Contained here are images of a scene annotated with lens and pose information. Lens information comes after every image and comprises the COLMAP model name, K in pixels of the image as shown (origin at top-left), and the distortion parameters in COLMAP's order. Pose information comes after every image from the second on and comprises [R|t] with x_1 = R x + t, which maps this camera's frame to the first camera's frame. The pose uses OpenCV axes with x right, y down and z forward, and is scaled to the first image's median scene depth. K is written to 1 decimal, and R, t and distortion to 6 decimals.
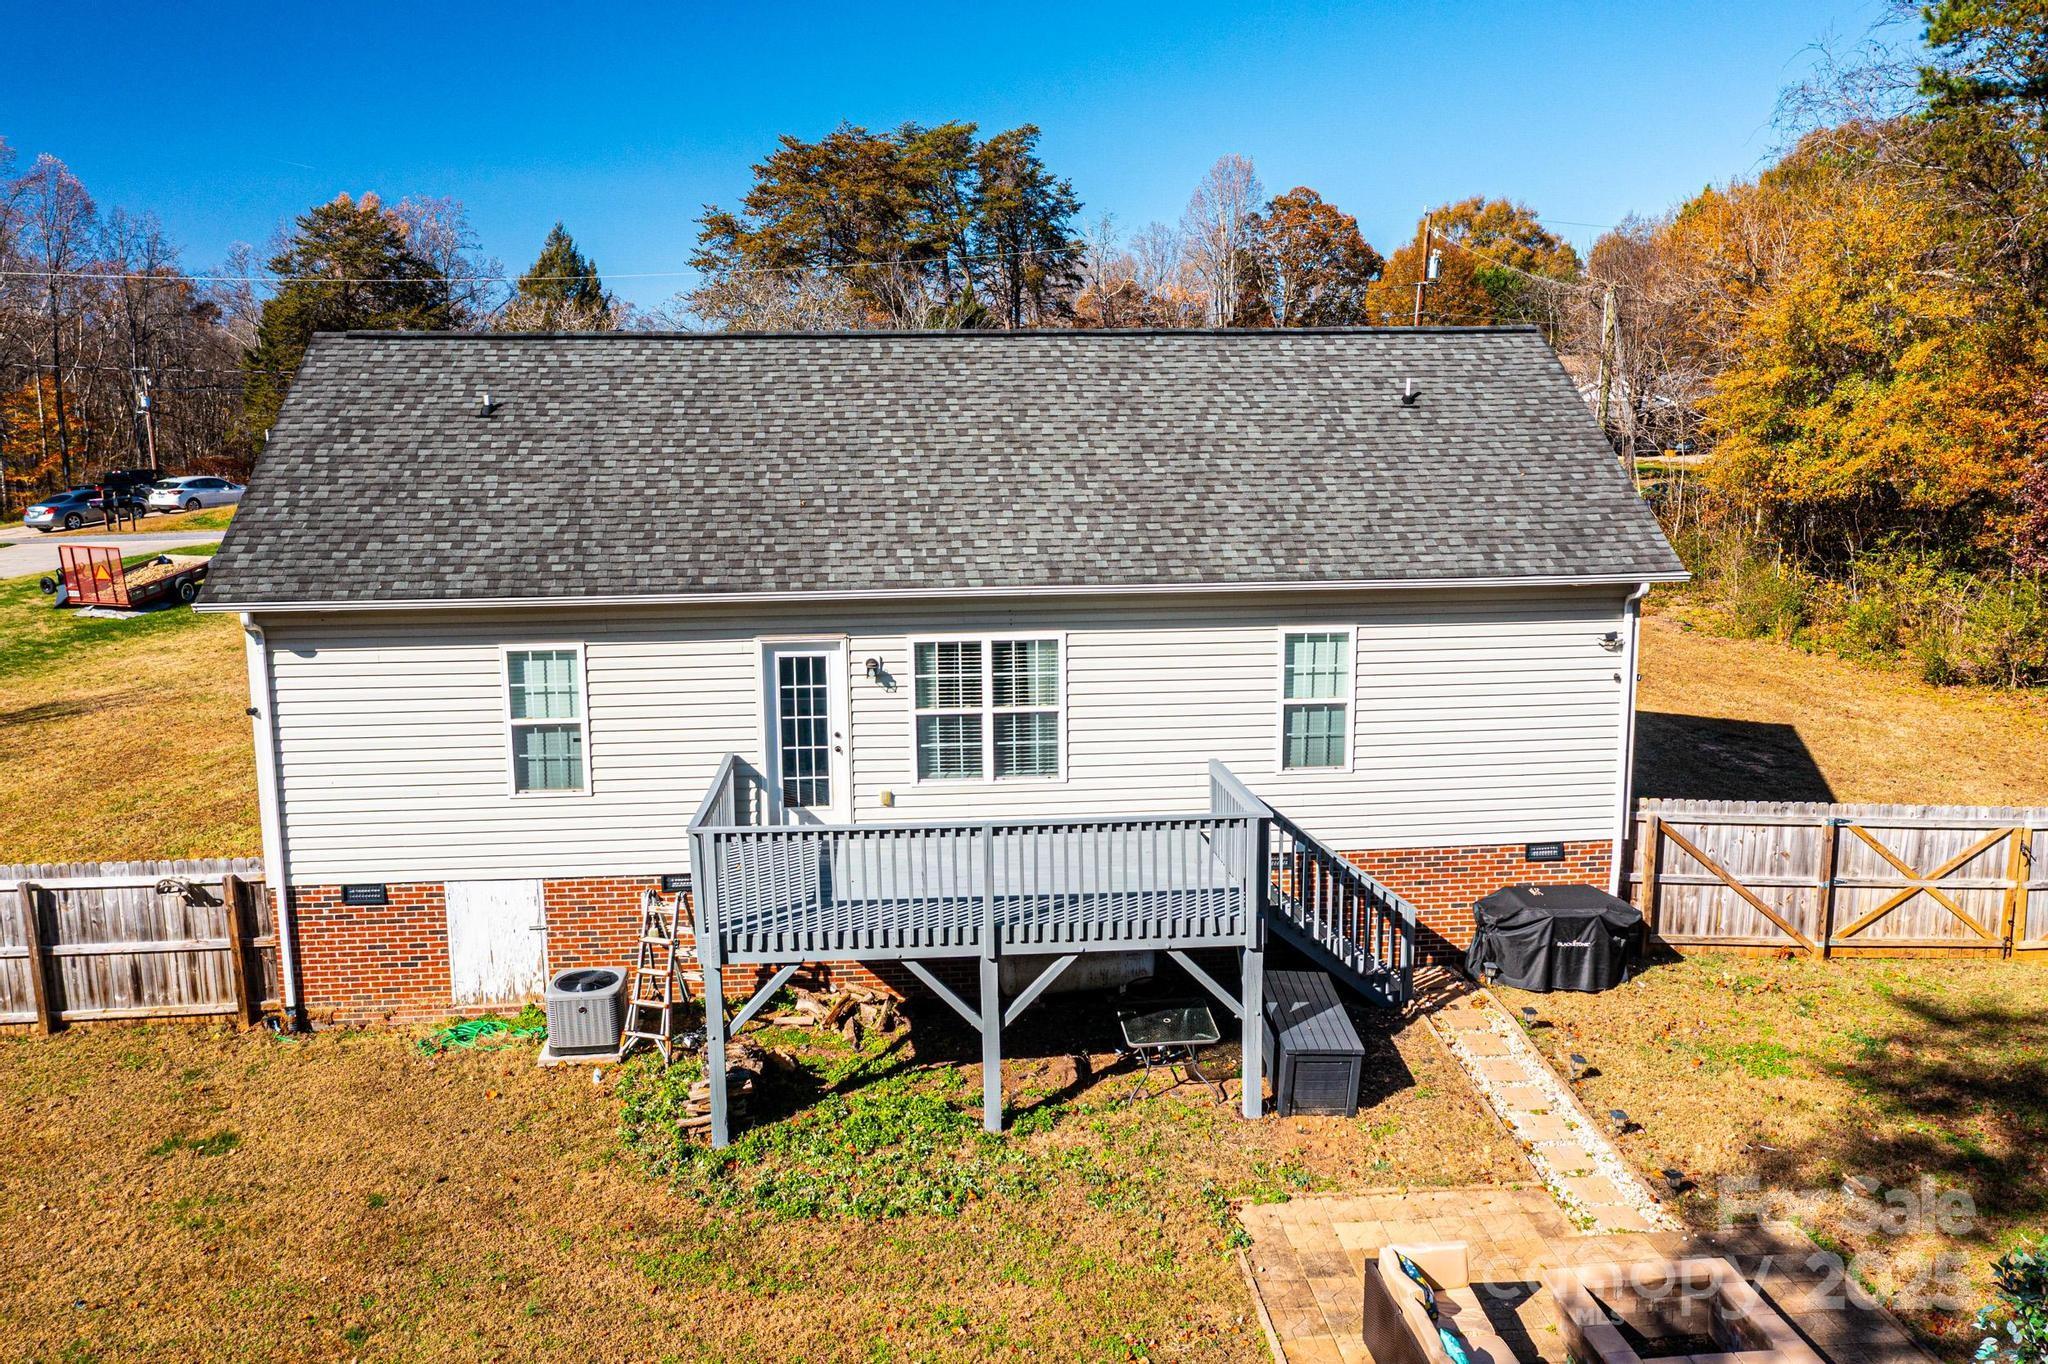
lens RADIAL K [[1588.6, 0, 1014.2], [0, 1588.6, 685.6], [0, 0, 1]] dist [0.003141, 0.020207]
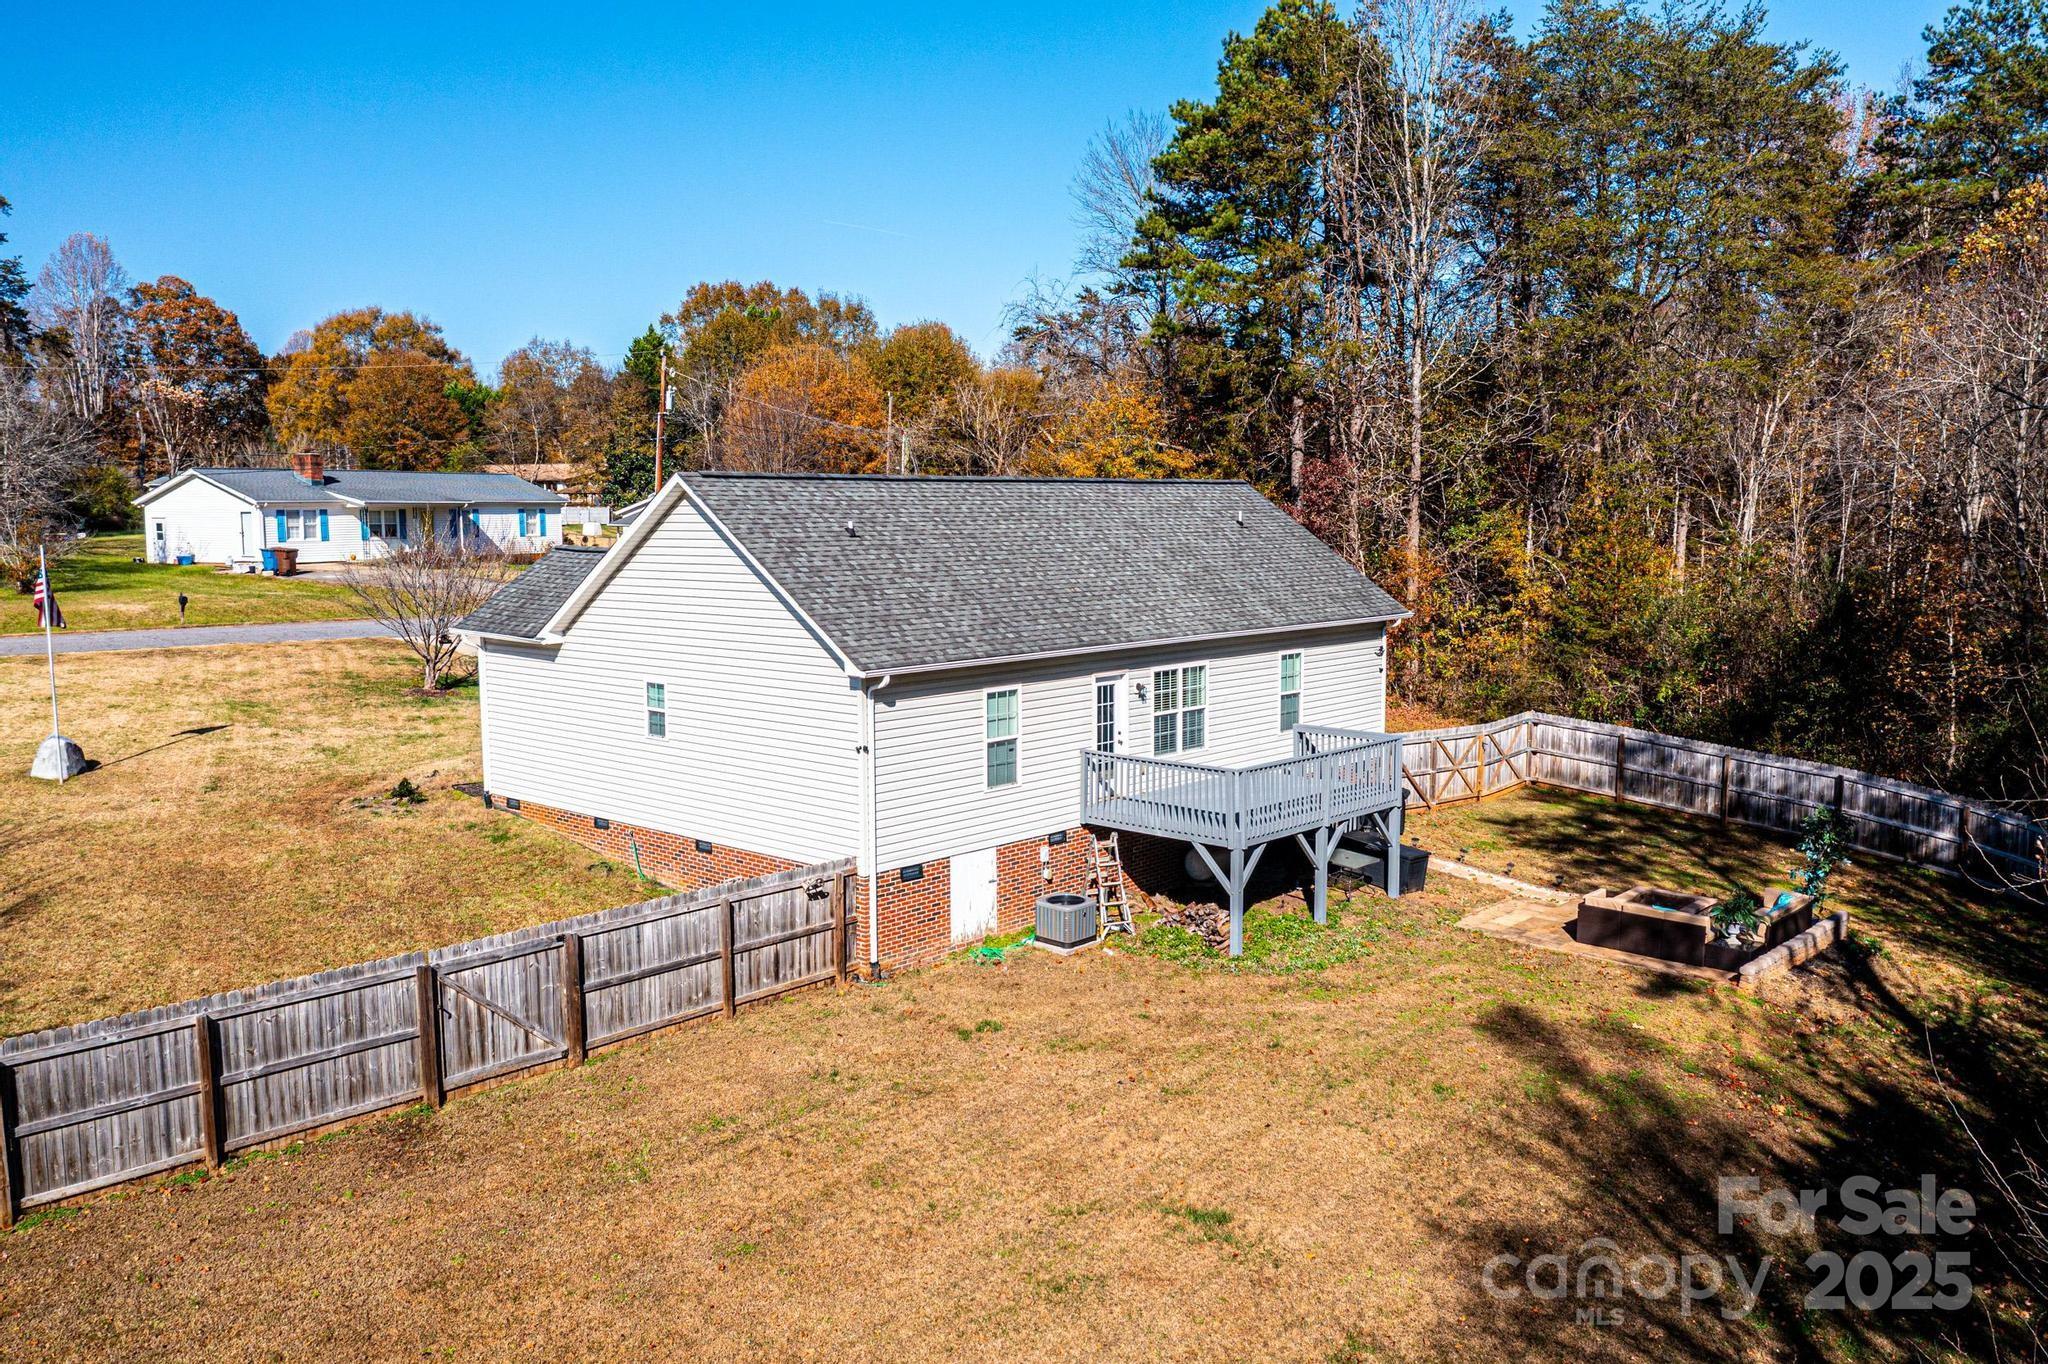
lens RADIAL K [[1588.6, 0, 1026.6], [0, 1588.6, 673.4], [0, 0, 1]] dist [0.003141, 0.020207]
pose [[0.736822, -0.062519, 0.673190, -1.258786], [0.109716, 0.993574, -0.027814, 0.005686], [-0.667125, 0.094353, 0.738947, -0.127520]]
